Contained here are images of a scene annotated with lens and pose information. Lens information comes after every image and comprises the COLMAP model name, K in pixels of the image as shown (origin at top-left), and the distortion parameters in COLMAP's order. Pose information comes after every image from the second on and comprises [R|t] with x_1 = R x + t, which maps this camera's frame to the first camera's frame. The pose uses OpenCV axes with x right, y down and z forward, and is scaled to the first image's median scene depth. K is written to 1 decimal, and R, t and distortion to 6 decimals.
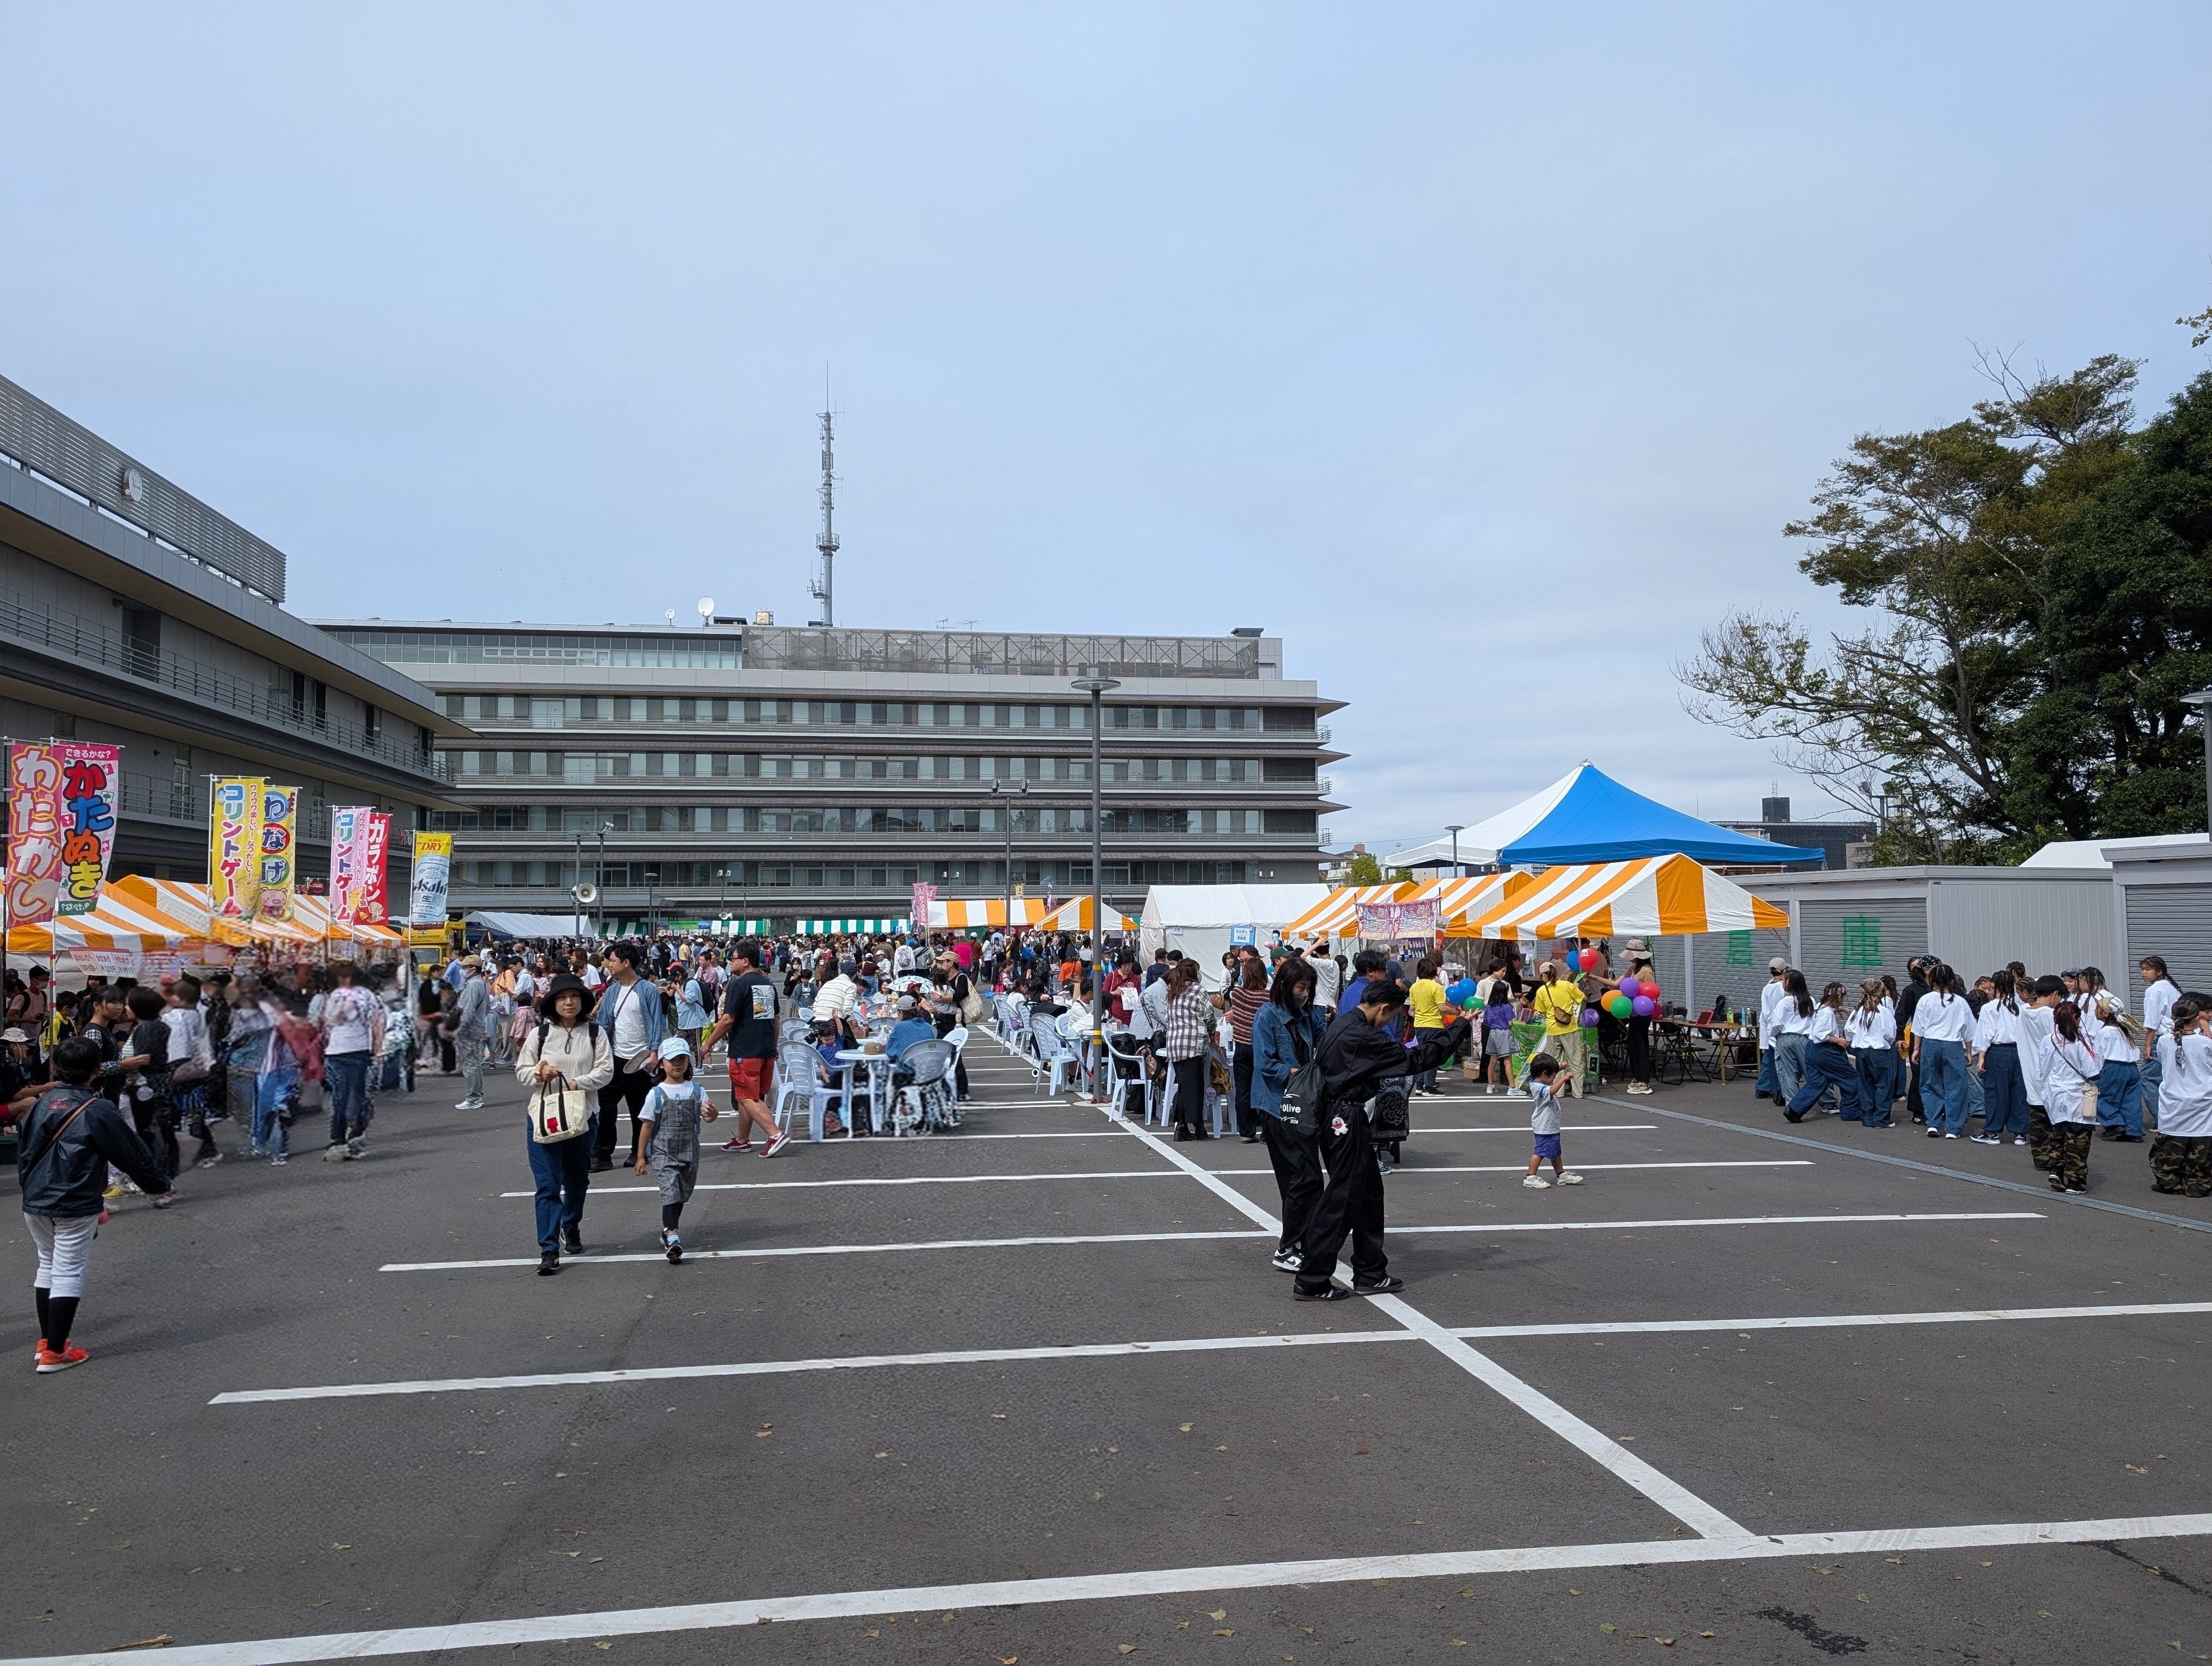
lens RADIAL K [[1573.1, 0, 1103.6], [0, 1573.1, 843.4], [0, 0, 1]] dist [0.009415, 0.004153]
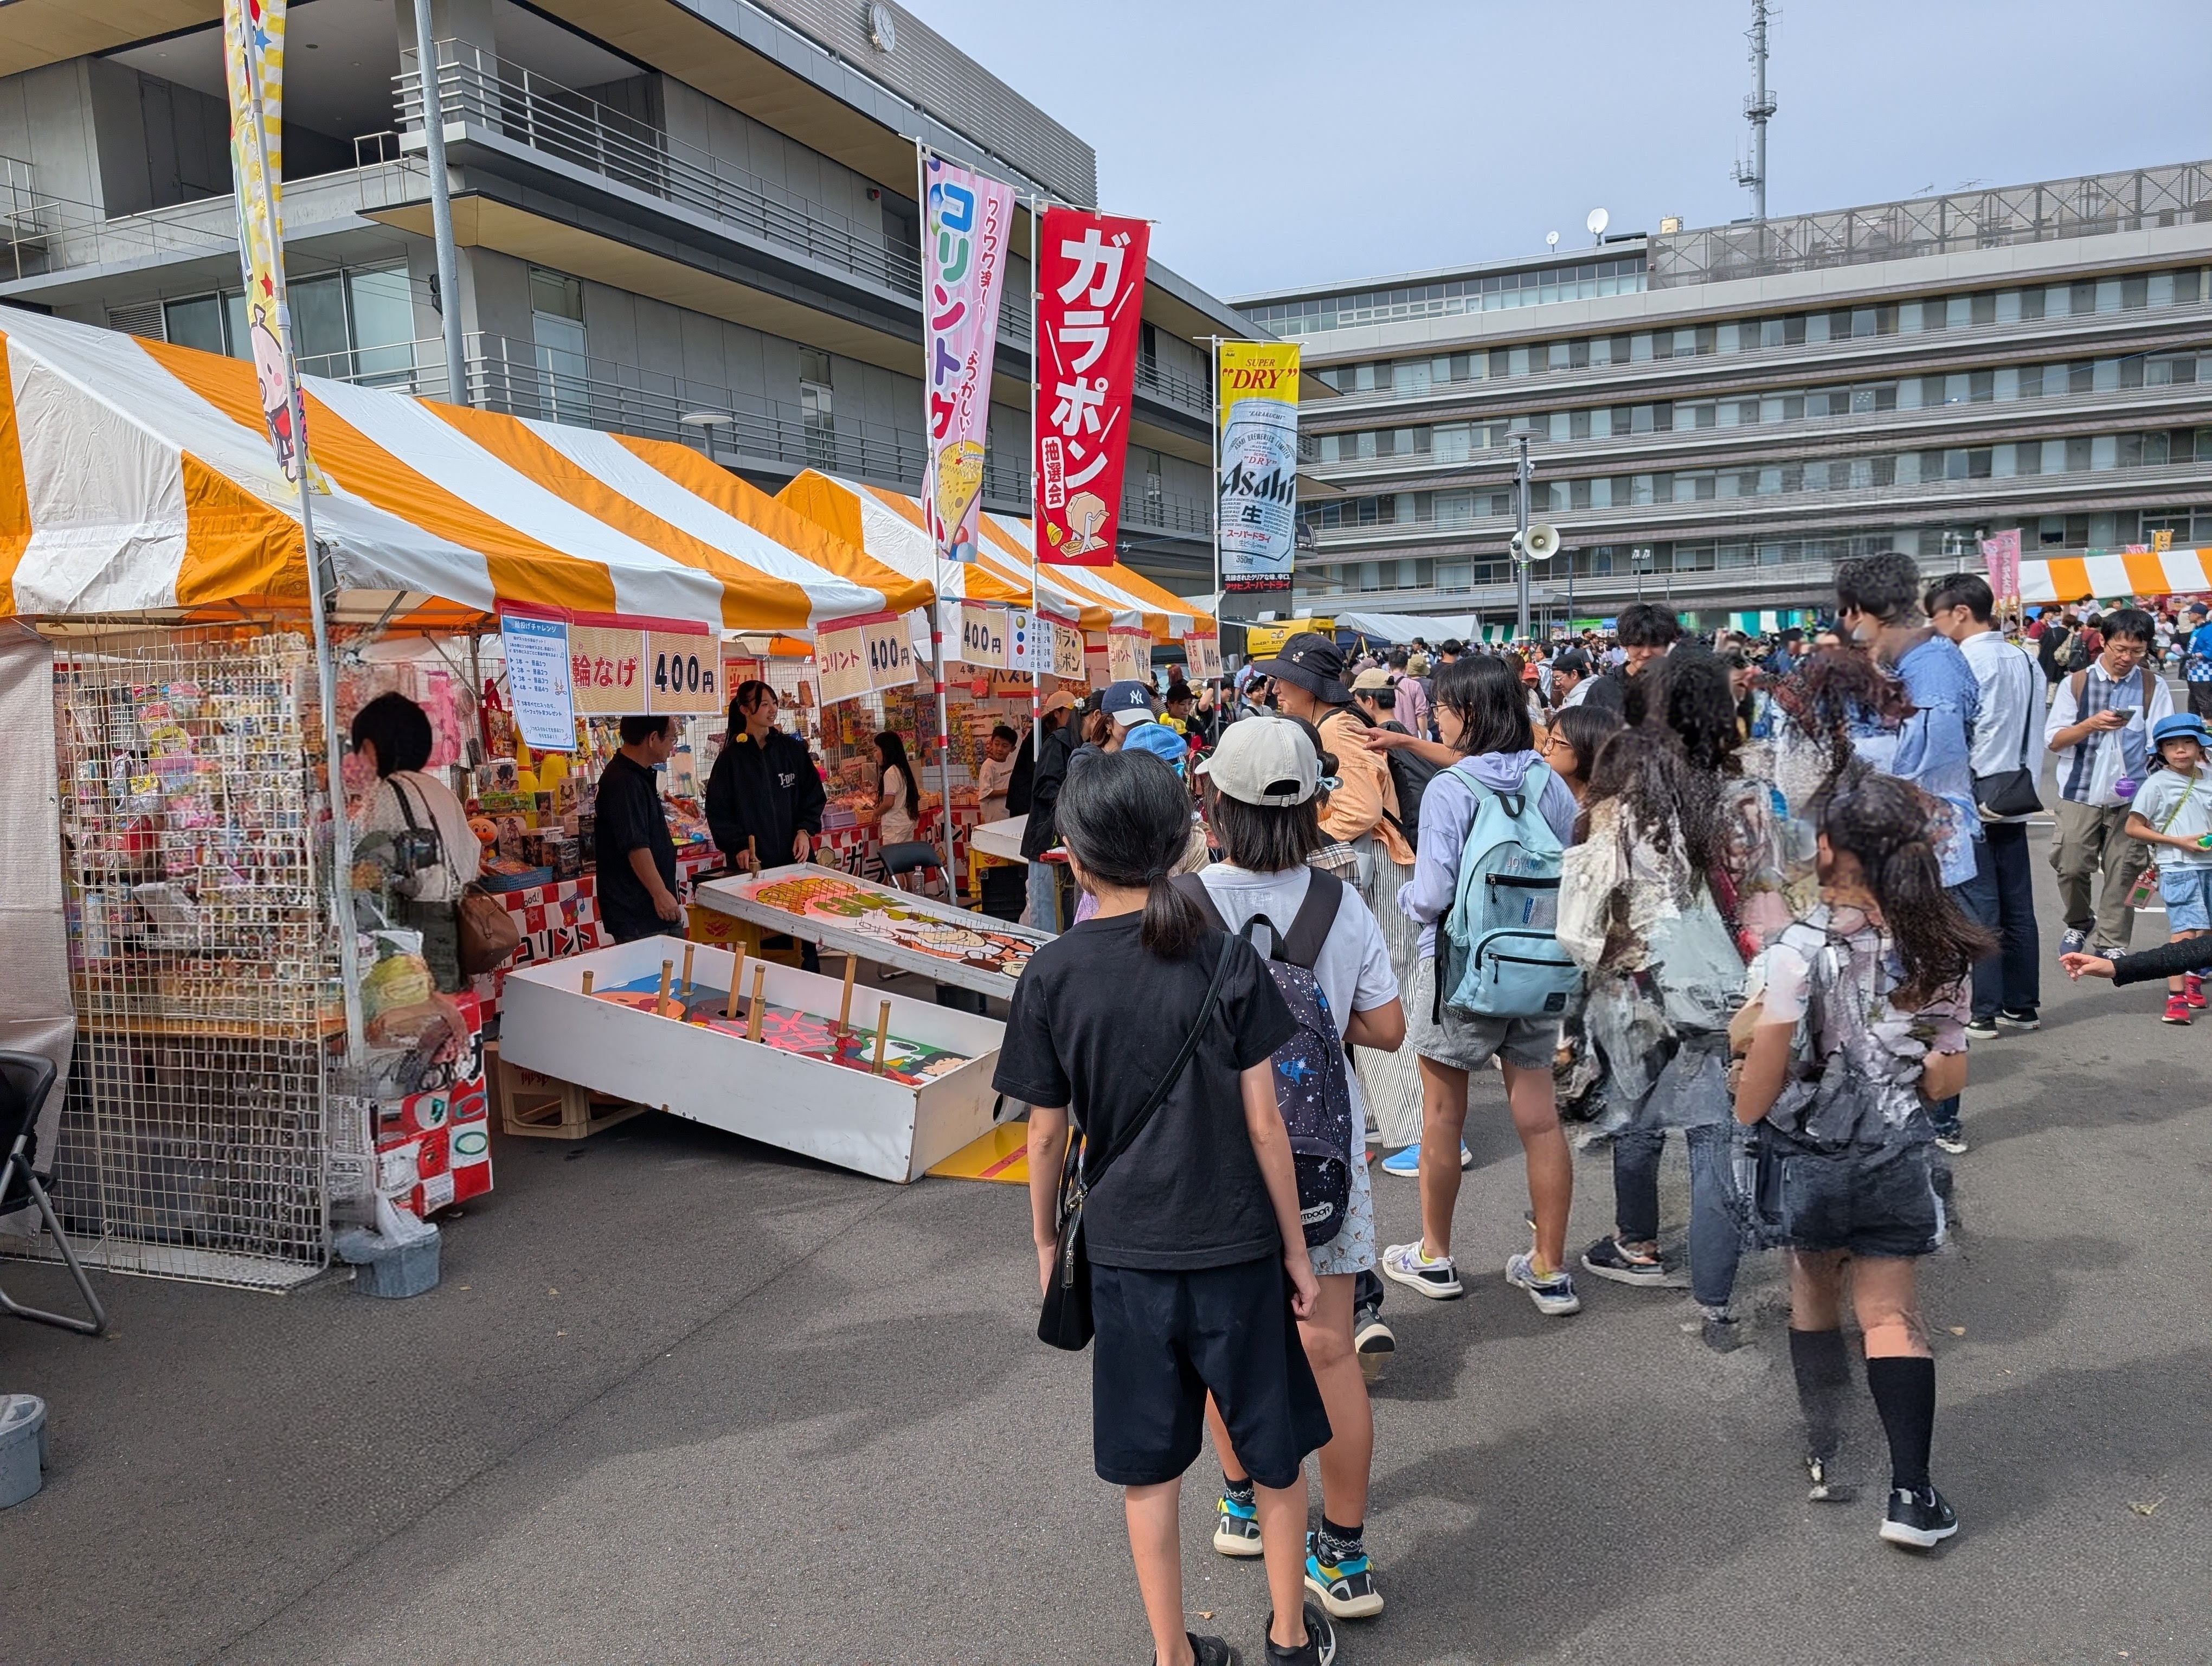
lens RADIAL K [[1573.1, 0, 1103.6], [0, 1573.1, 843.4], [0, 0, 1]] dist [0.009415, 0.004153]
pose [[0.863452, 0.023744, -0.503872, -0.061532], [0.068743, 0.984034, 0.164171, 0.011742], [0.499725, -0.176391, 0.848034, 0.149522]]
